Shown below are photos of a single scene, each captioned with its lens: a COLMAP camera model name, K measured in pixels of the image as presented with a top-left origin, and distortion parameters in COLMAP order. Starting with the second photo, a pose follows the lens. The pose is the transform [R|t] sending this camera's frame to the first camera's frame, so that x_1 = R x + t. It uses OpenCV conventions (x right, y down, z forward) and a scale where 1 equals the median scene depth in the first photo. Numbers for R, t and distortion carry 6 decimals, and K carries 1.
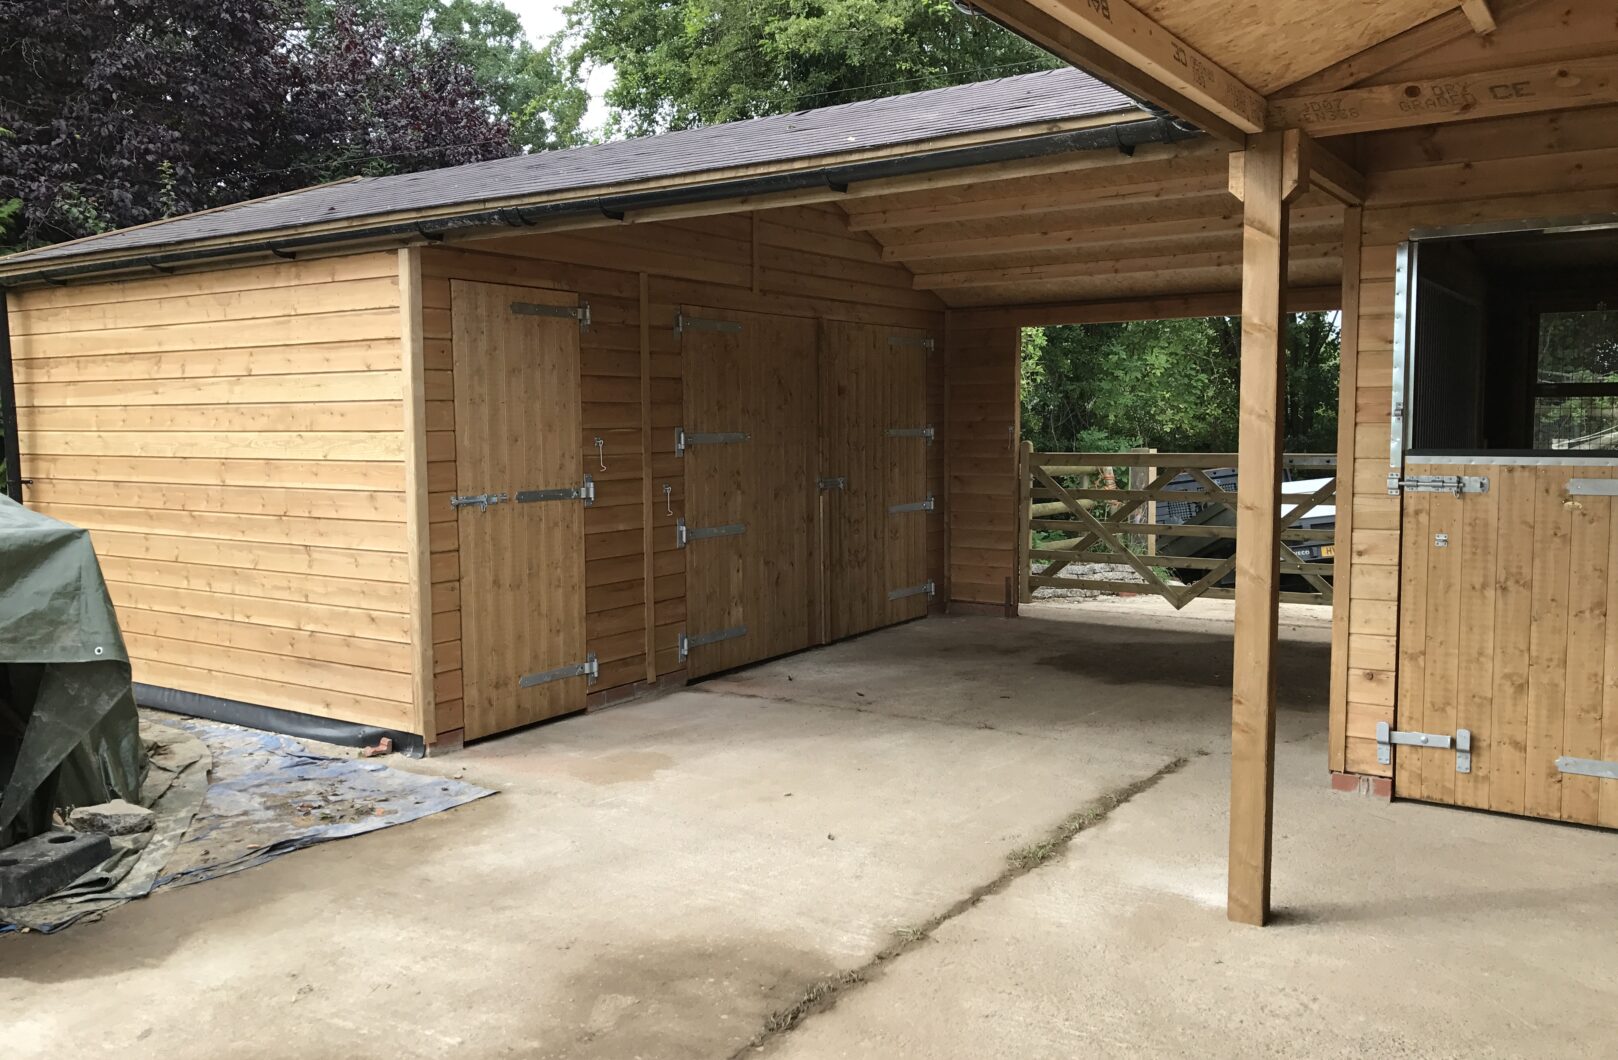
lens RADIAL K [[1340.4, 0, 815.1], [0, 1340.4, 525.9], [0, 0, 1]] dist [0.028657, 0.002917]
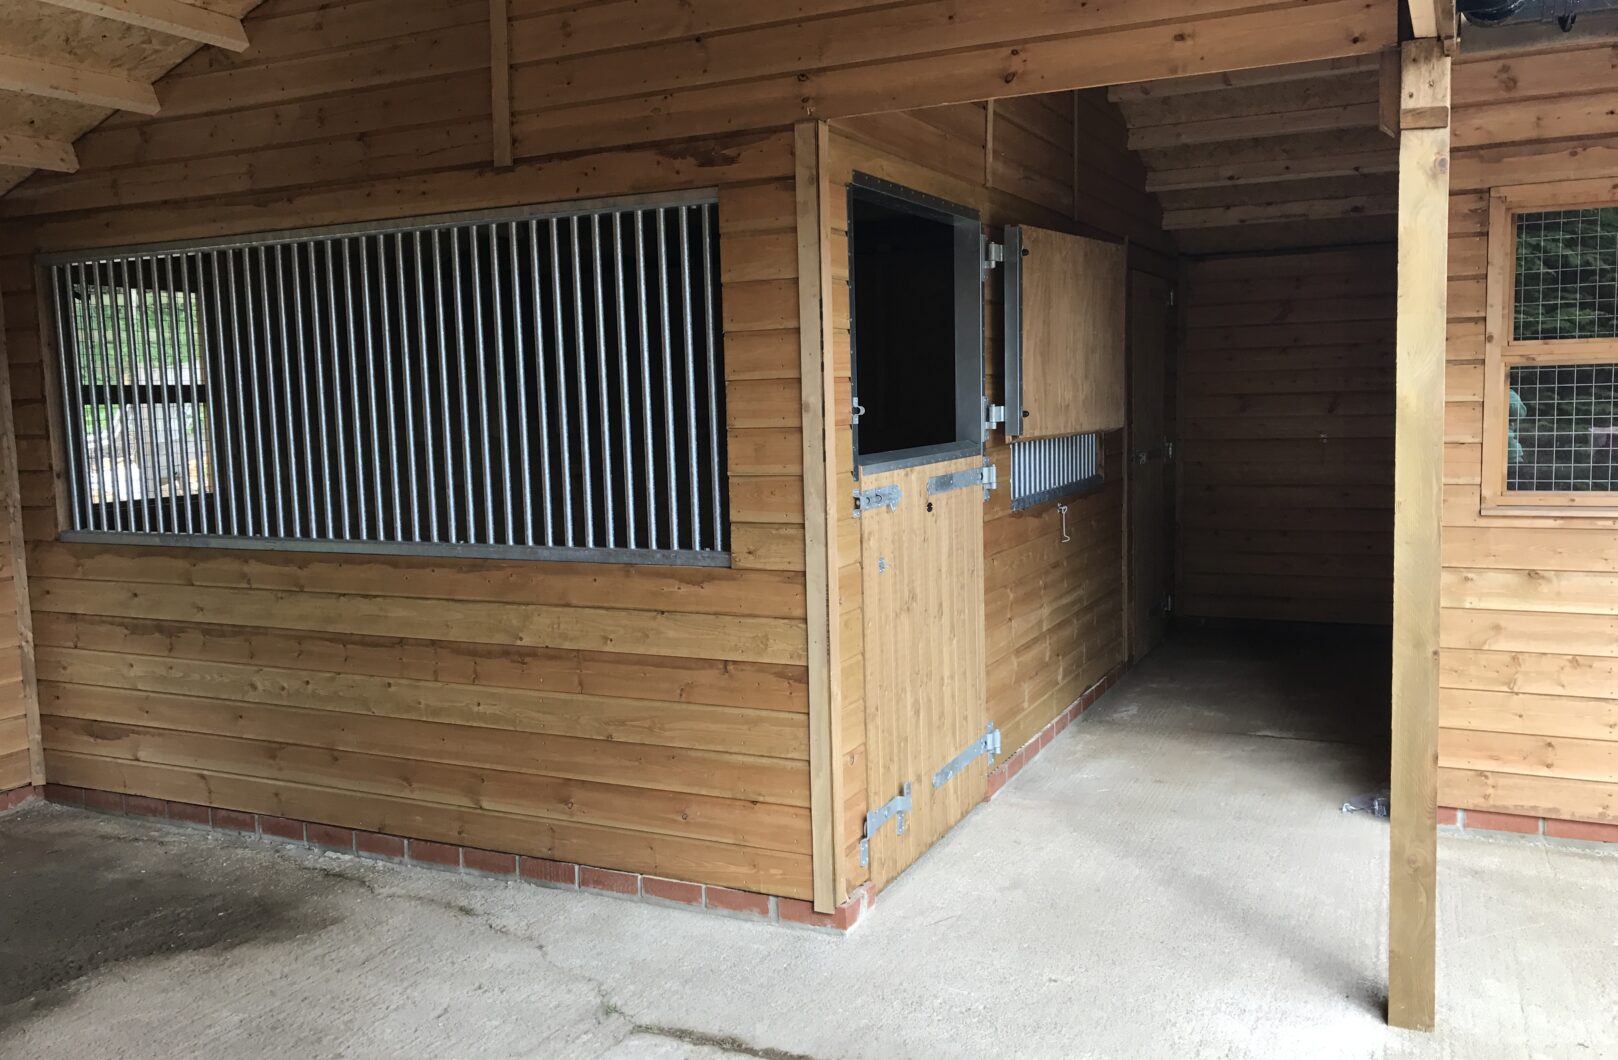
lens RADIAL K [[1340.4, 0, 815.1], [0, 1340.4, 525.9], [0, 0, 1]] dist [0.028657, 0.002917]
pose [[-0.143553, -0.091734, 0.985382, -0.320268], [0.110074, 0.988036, 0.108017, -0.103694], [-0.983502, 0.123971, -0.131738, 1.134271]]
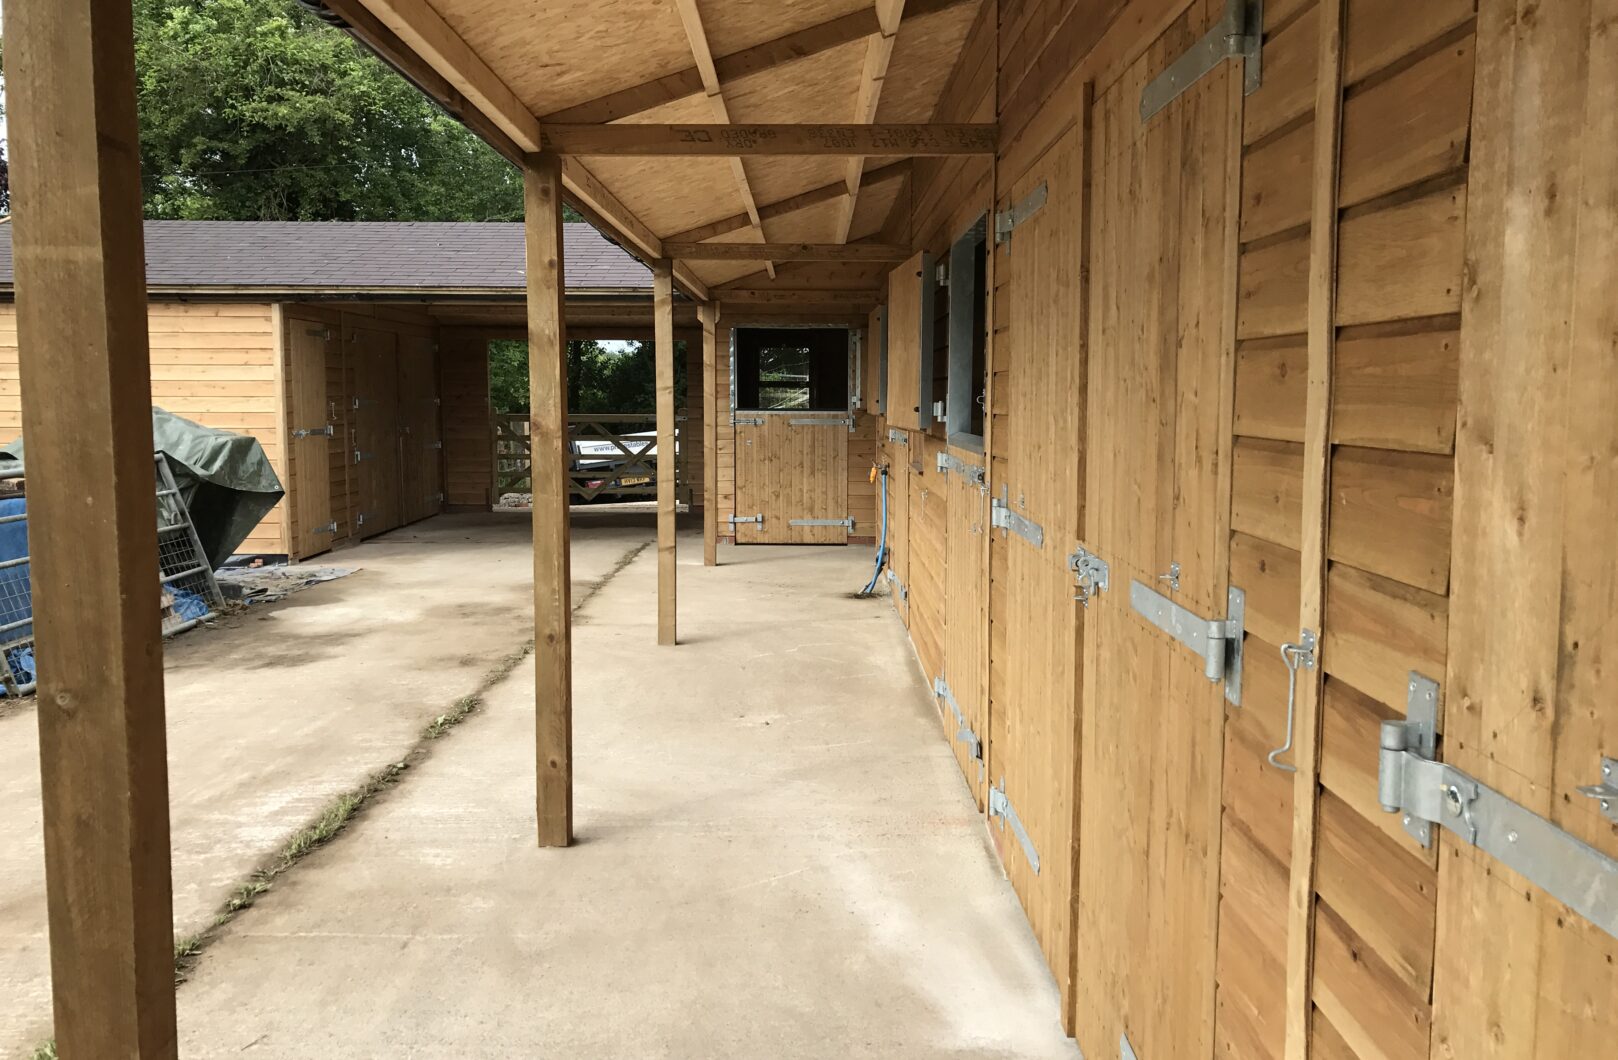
lens RADIAL K [[1307.6, 0, 861.7], [0, 1307.6, 522.1], [0, 0, 1]] dist [-0.000659, -0.009074]
pose [[0.815978, -0.043502, 0.576444, -0.847332], [0.034432, 0.999052, 0.026656, 0.106570], [-0.577057, -0.001903, 0.816702, -1.229813]]
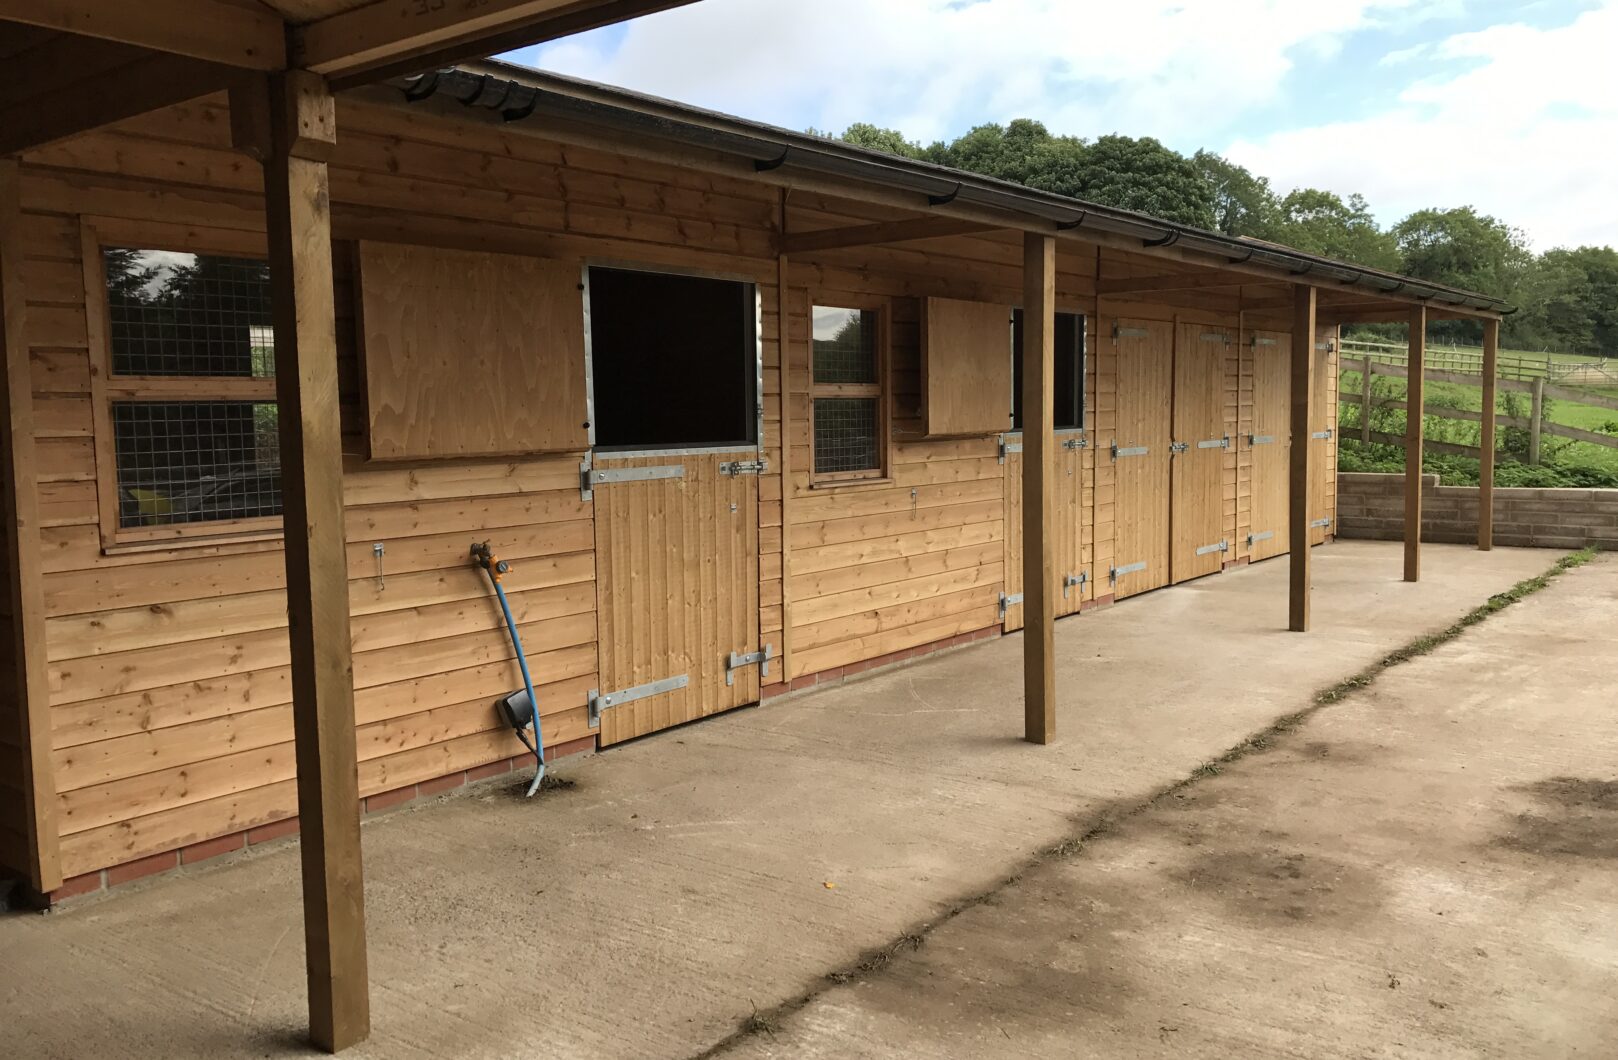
lens RADIAL K [[1340.4, 0, 815.1], [0, 1340.4, 525.9], [0, 0, 1]] dist [0.028657, 0.002917]
pose [[-0.996641, 0.013830, 0.080719, -0.028105], [0.027713, 0.984443, 0.173507, -0.119529], [-0.077063, 0.175161, -0.981519, 1.377460]]
